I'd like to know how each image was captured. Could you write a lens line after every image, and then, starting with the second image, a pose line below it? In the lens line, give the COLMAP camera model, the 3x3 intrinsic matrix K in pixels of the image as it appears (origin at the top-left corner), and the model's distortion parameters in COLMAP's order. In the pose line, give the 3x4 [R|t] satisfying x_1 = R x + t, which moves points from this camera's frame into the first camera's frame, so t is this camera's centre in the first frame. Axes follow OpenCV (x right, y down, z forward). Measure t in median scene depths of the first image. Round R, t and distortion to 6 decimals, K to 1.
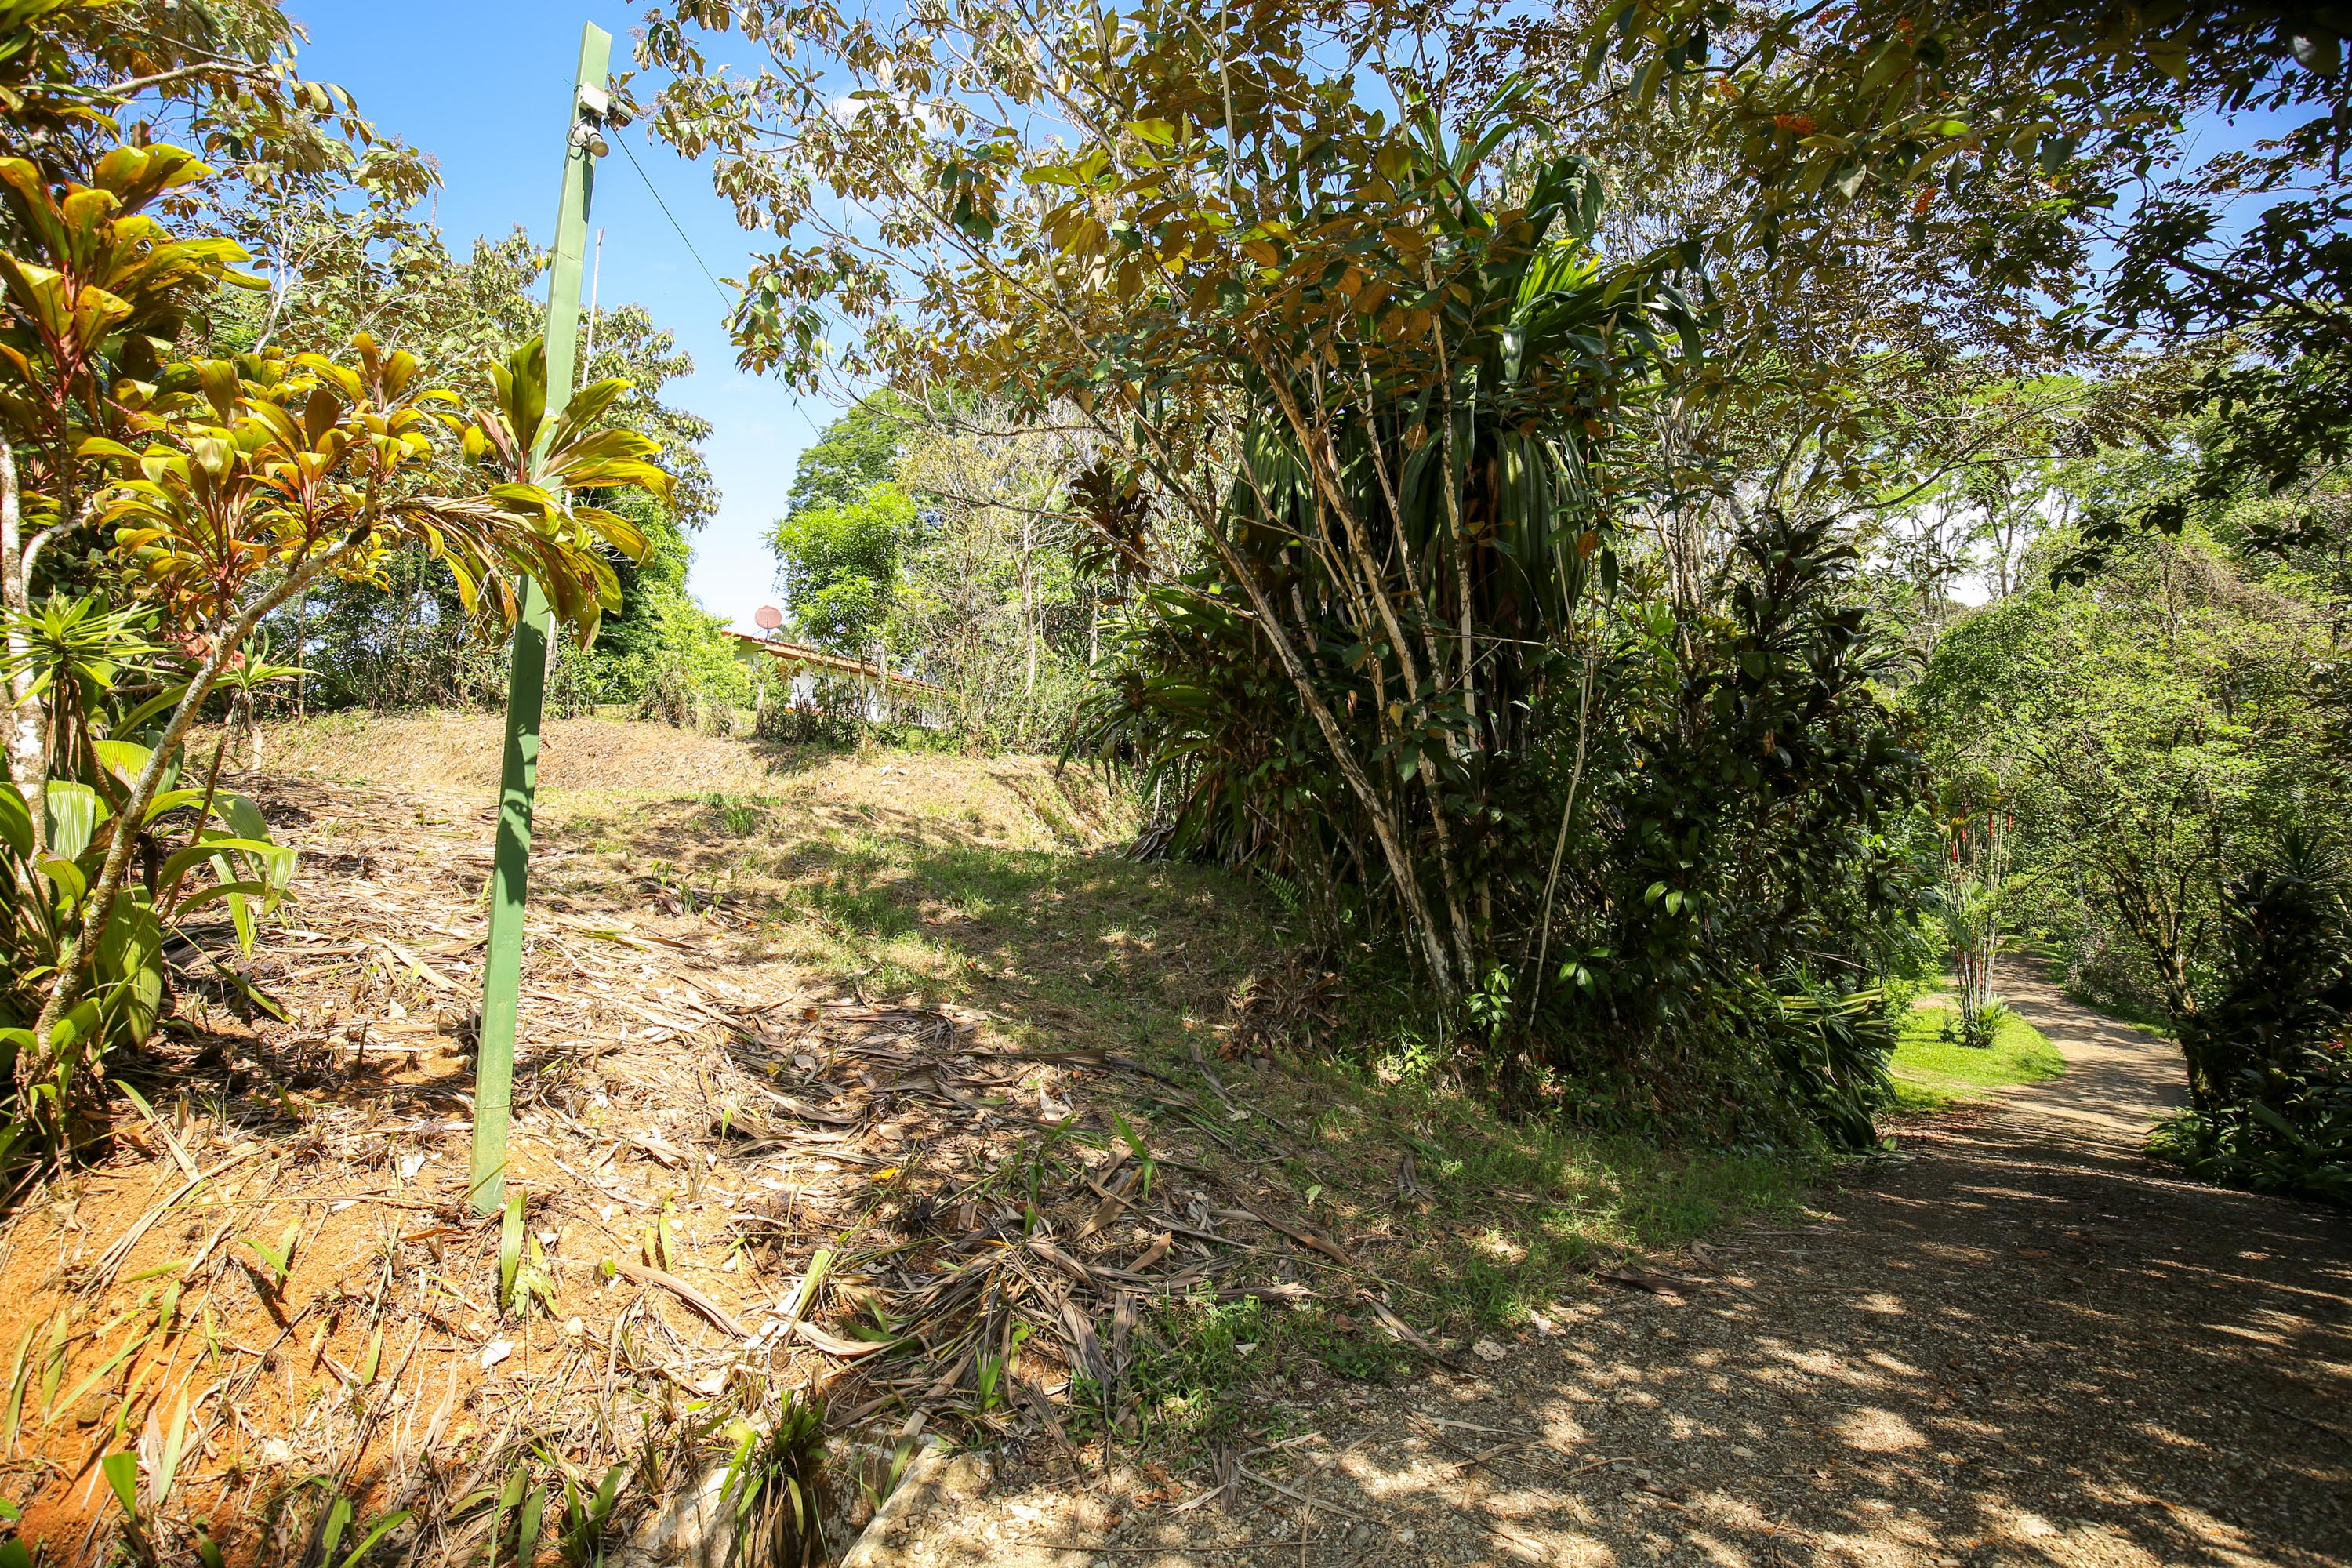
lens RADIAL K [[1079.9, 0, 1185.5], [0, 1079.9, 792.9], [0, 0, 1]] dist [-0.045989, 0.006436]
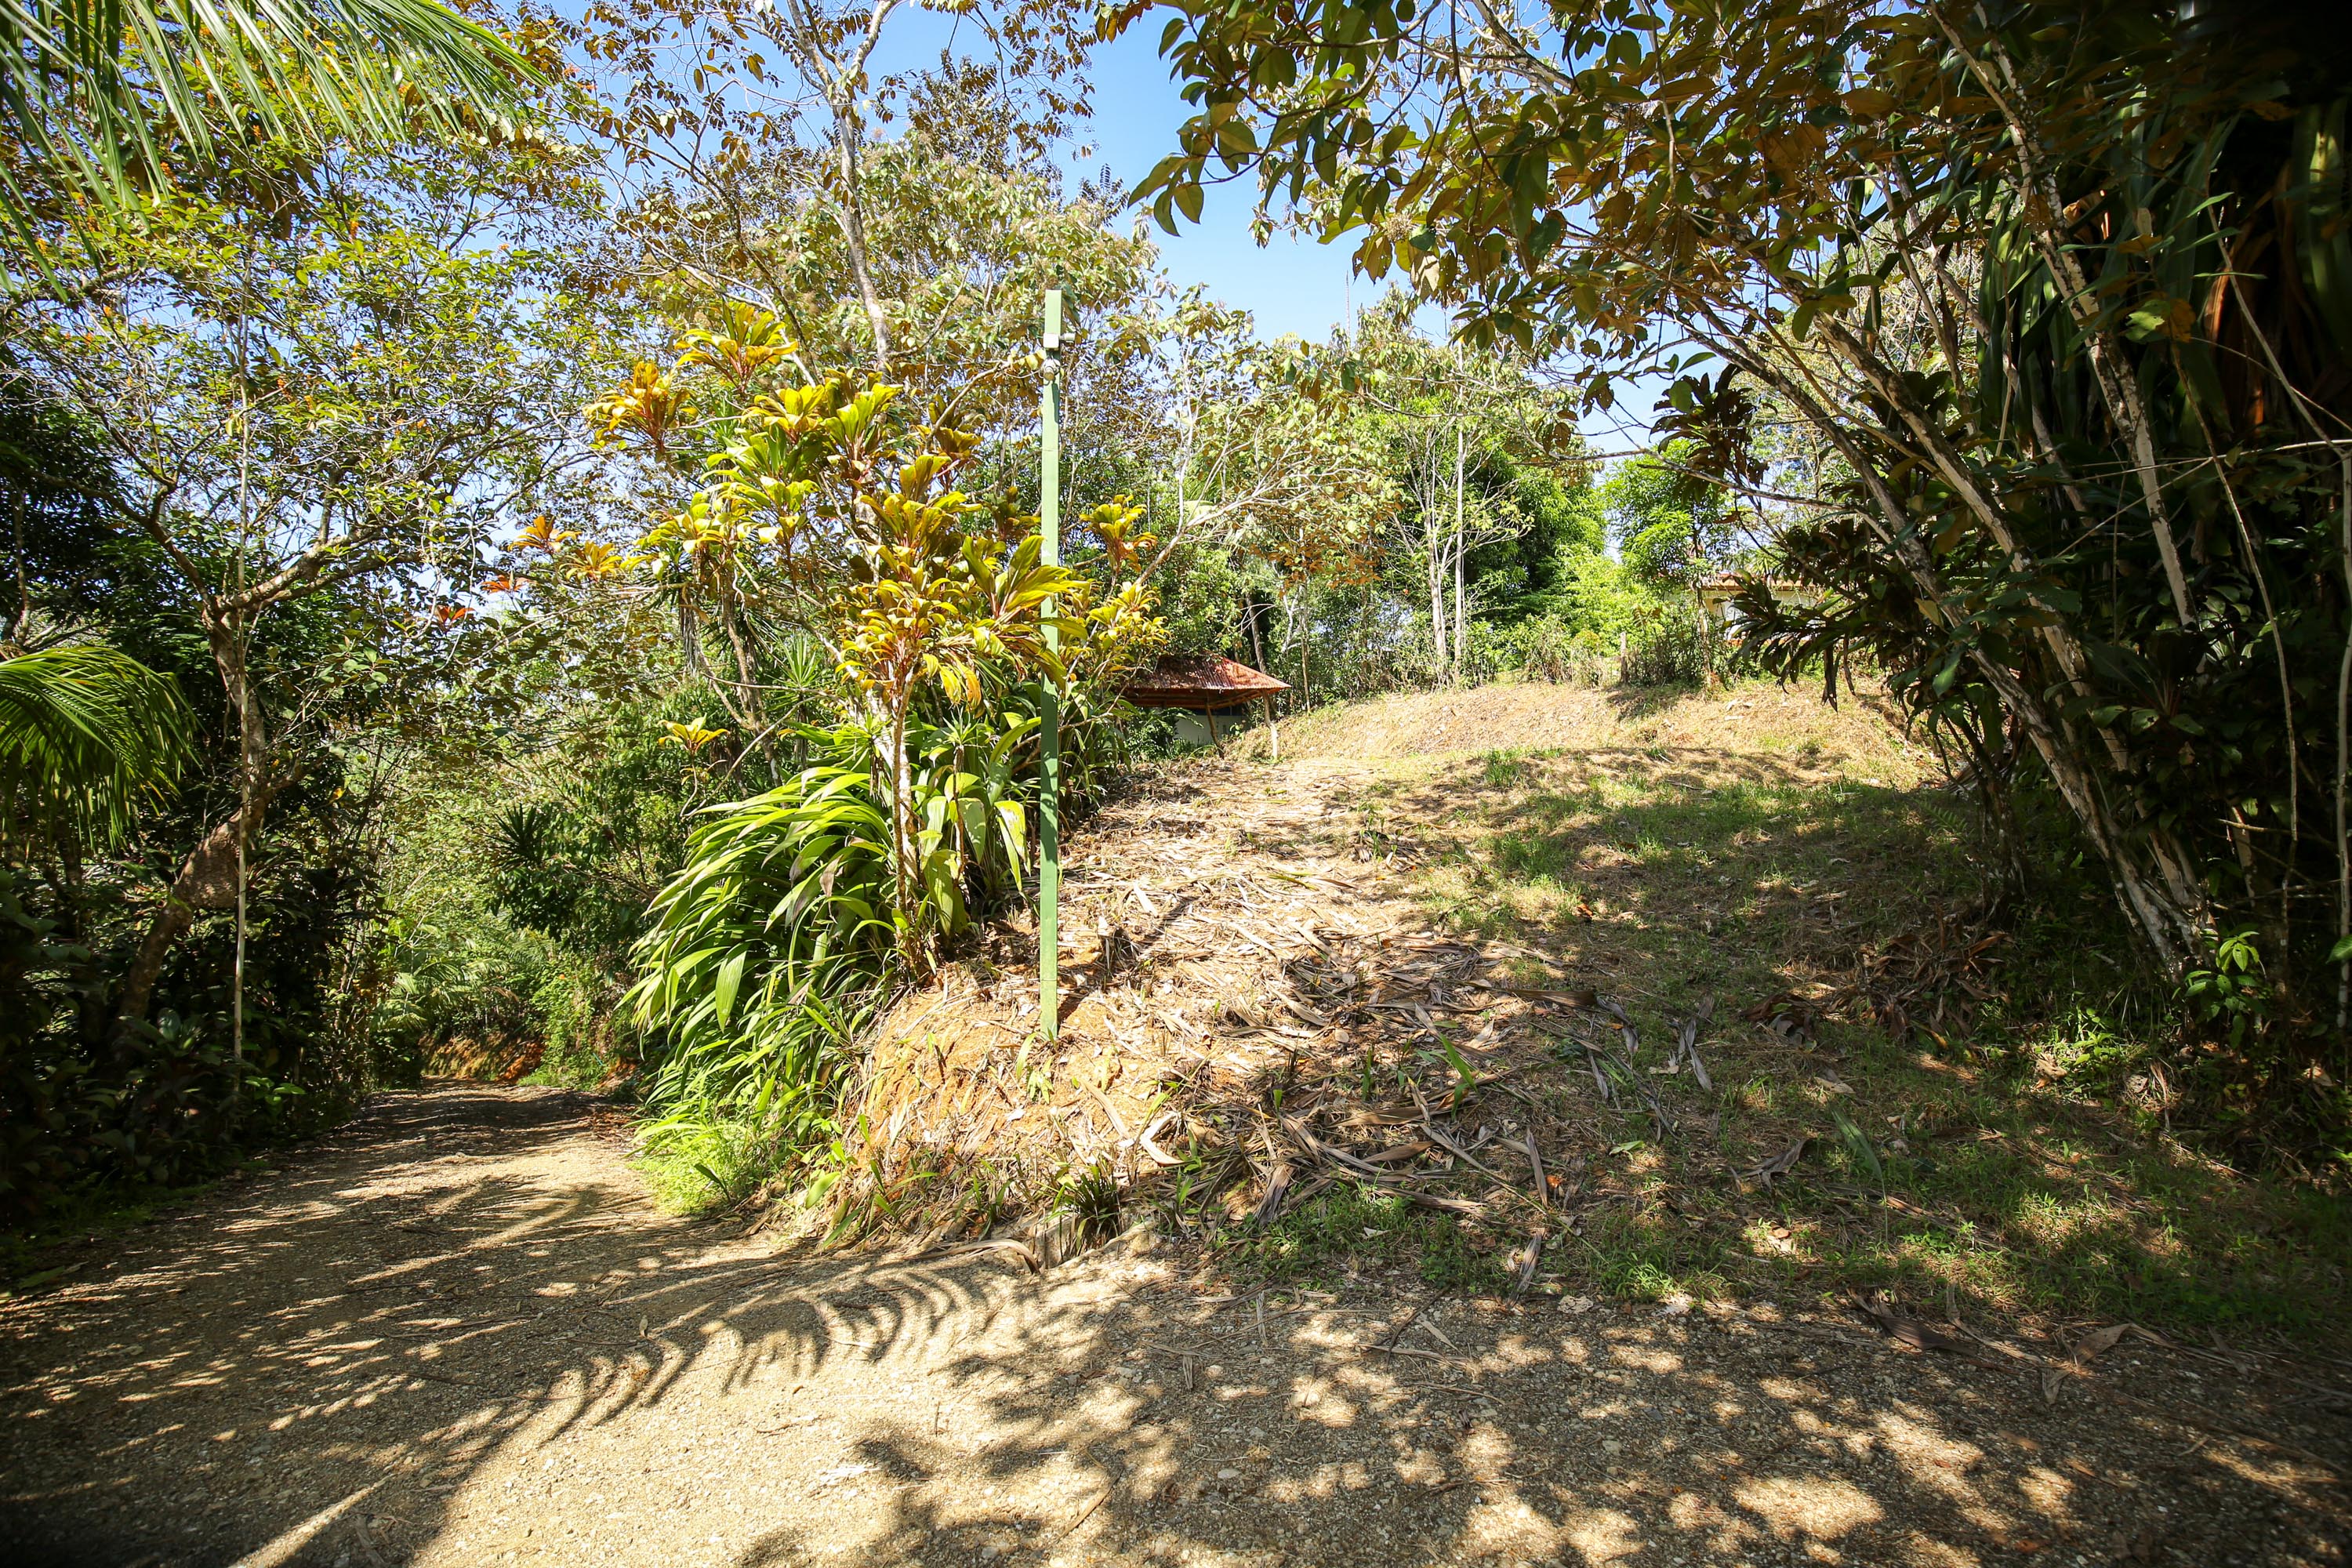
lens RADIAL K [[1079.9, 0, 1185.5], [0, 1079.9, 792.9], [0, 0, 1]] dist [-0.045989, 0.006436]
pose [[0.617362, -0.047051, -0.785271, 0.158298], [0.092263, 0.995651, 0.012878, -0.000380], [0.781250, -0.080402, 0.619018, 0.023974]]
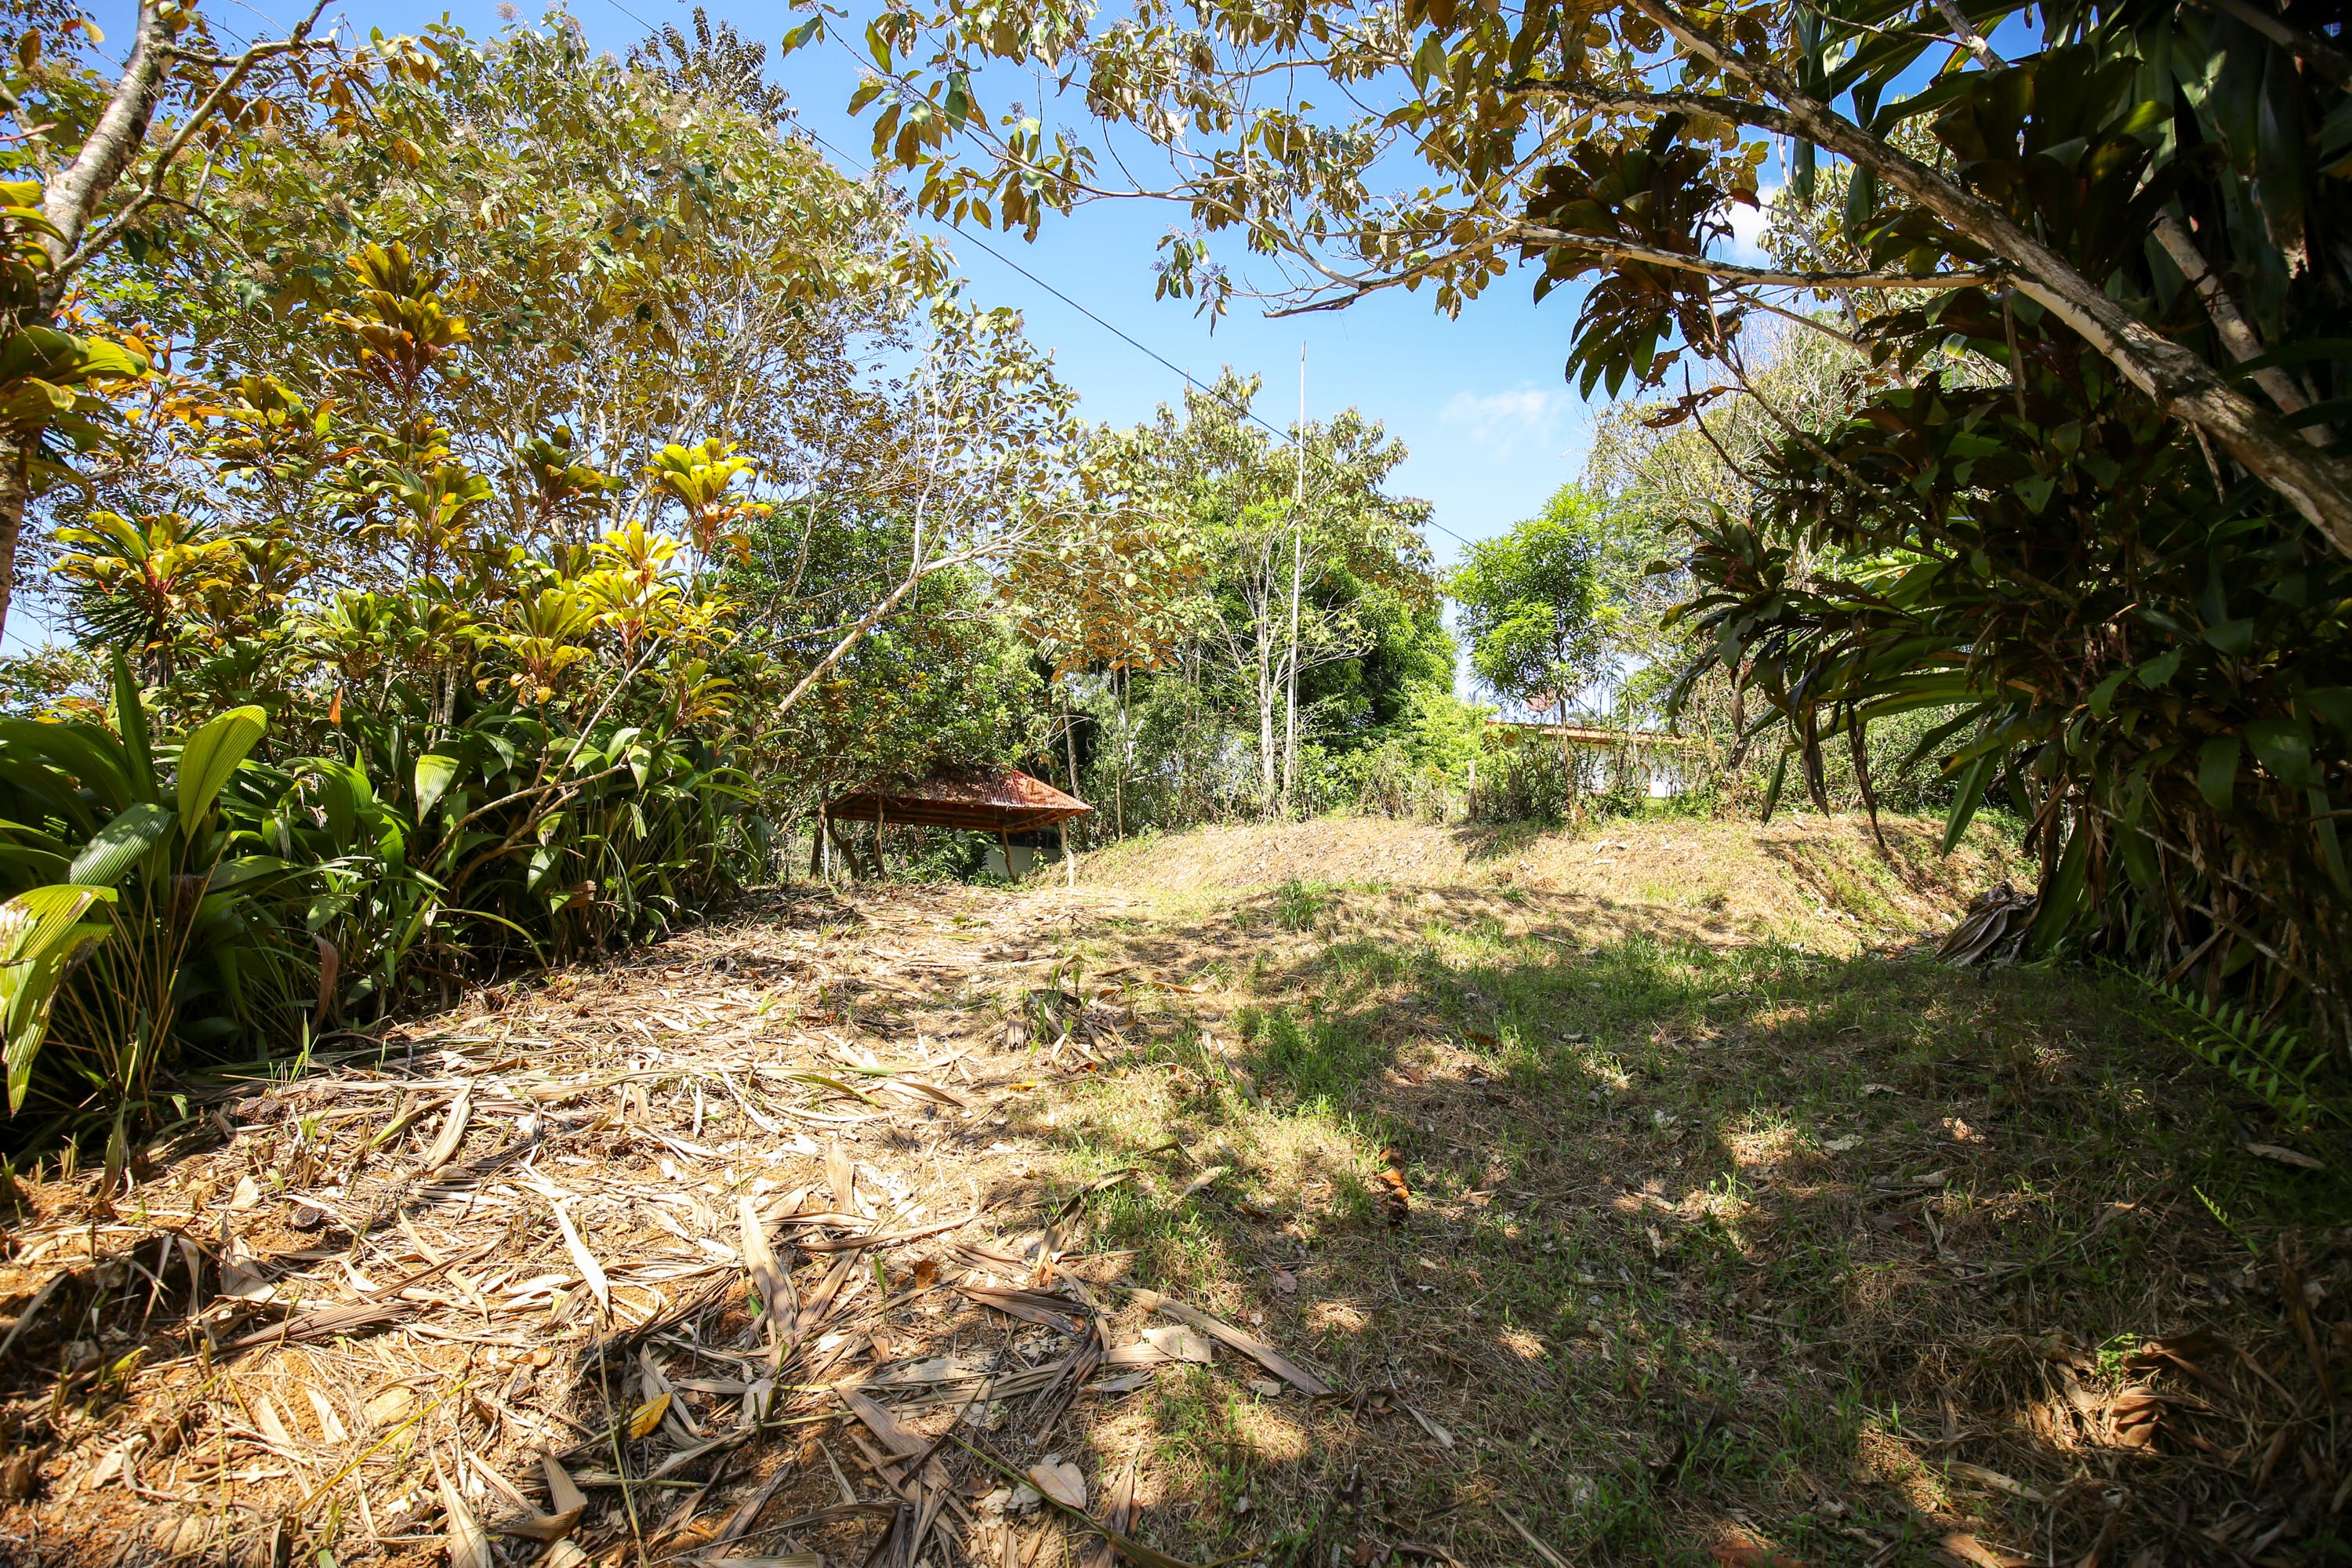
lens RADIAL K [[1068.9, 0, 1160.3], [0, 1068.9, 805.2], [0, 0, 1]] dist [-0.042918, 0.007828]
pose [[0.700186, -0.103735, -0.706384, 0.038319], [0.043818, 0.993767, -0.102505, 0.013262], [0.712615, 0.040821, 0.700367, 0.232123]]
